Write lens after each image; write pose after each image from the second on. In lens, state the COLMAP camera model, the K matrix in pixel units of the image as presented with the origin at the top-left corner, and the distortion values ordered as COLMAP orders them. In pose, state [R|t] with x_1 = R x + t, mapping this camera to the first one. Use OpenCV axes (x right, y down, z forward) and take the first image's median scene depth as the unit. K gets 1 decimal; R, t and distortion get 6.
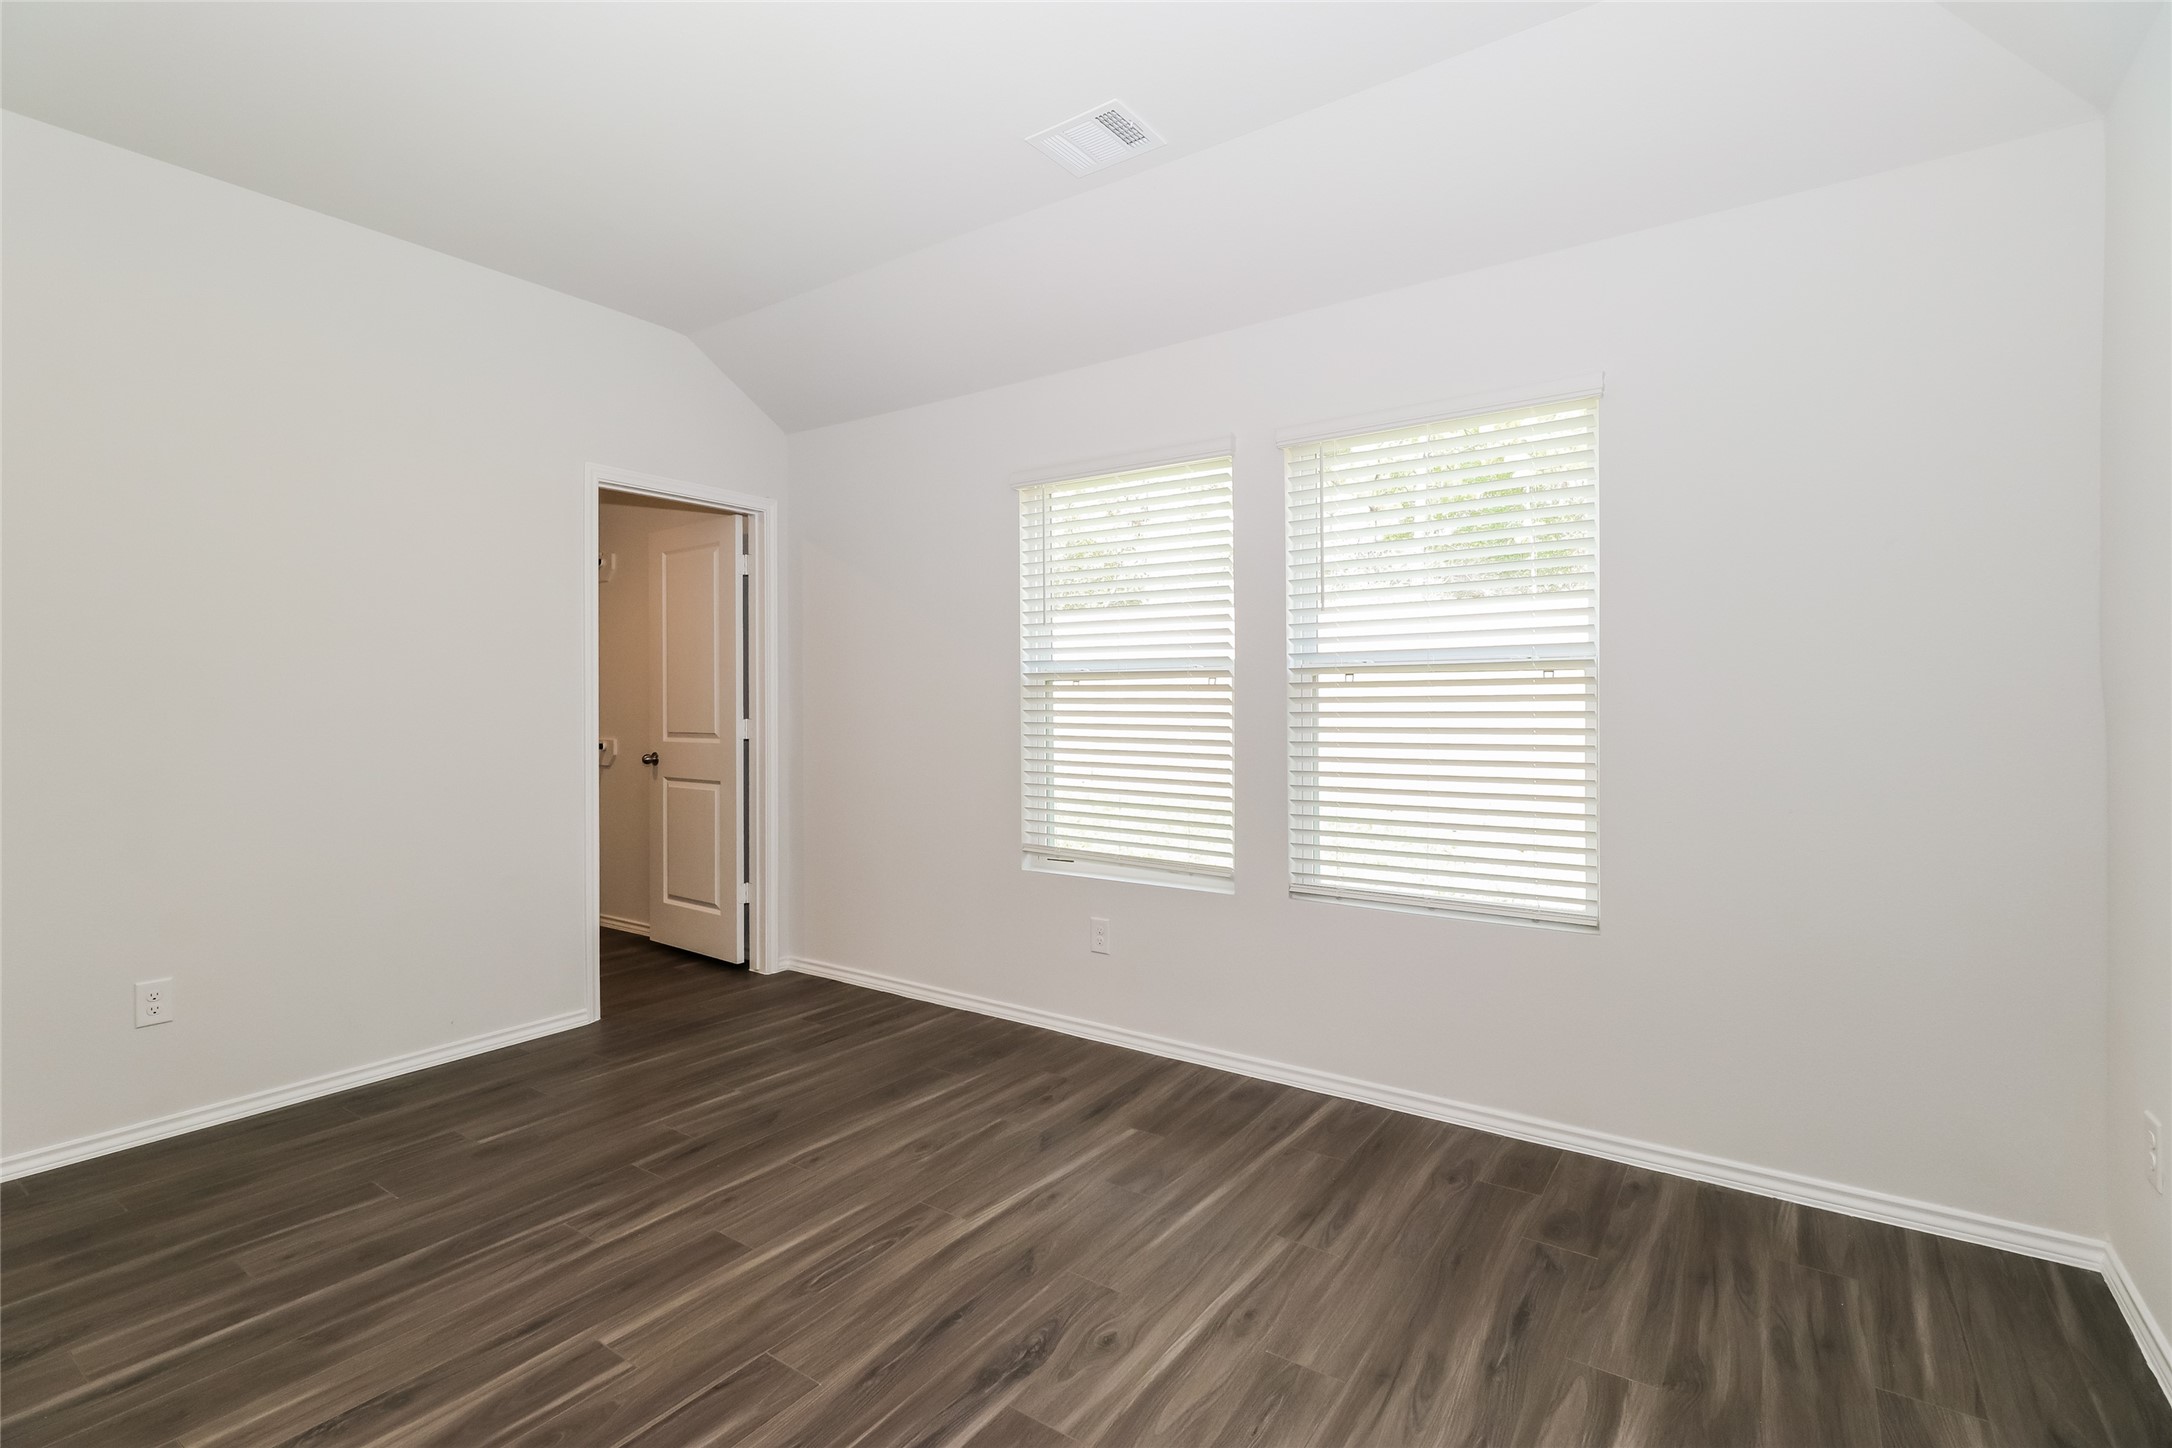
lens RADIAL K [[1020.9, 0, 1072.0], [0, 1020.9, 721.5], [0, 0, 1]] dist [-0.000400, -0.000409]
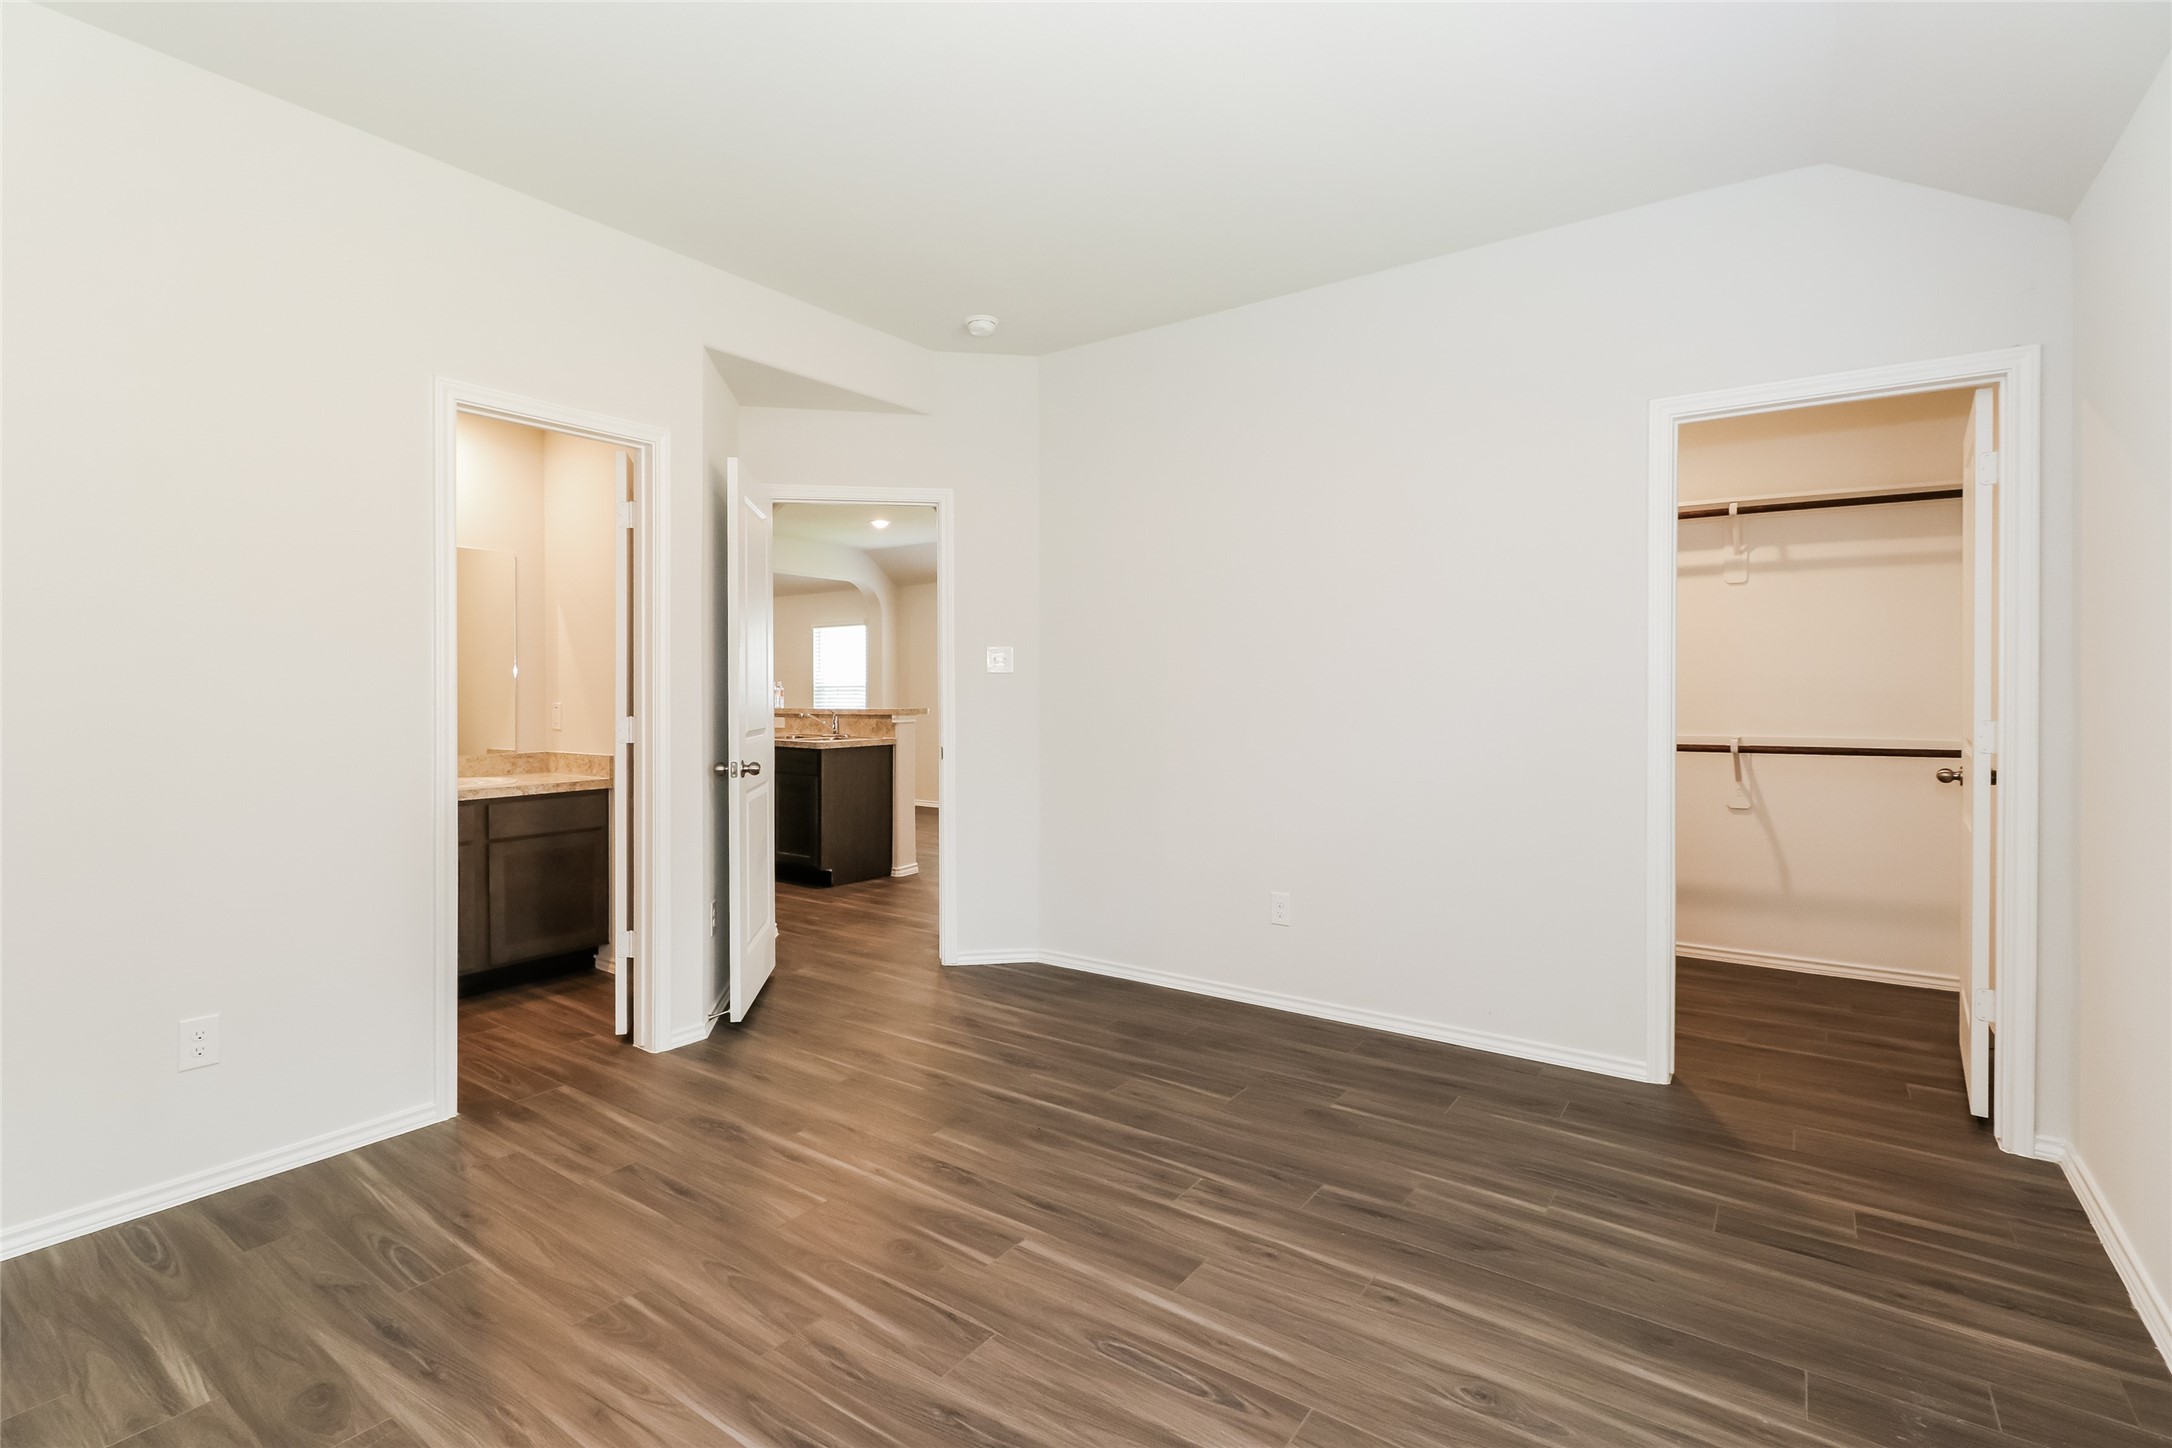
lens RADIAL K [[1020.9, 0, 1071.4], [0, 1020.9, 700.8], [0, 0, 1]] dist [-0.000400, -0.000409]
pose [[-0.017939, 0.013986, -0.999741, 0.544737], [-0.019871, 0.999700, 0.014342, -0.022807], [0.999642, 0.020123, -0.017656, 0.830362]]
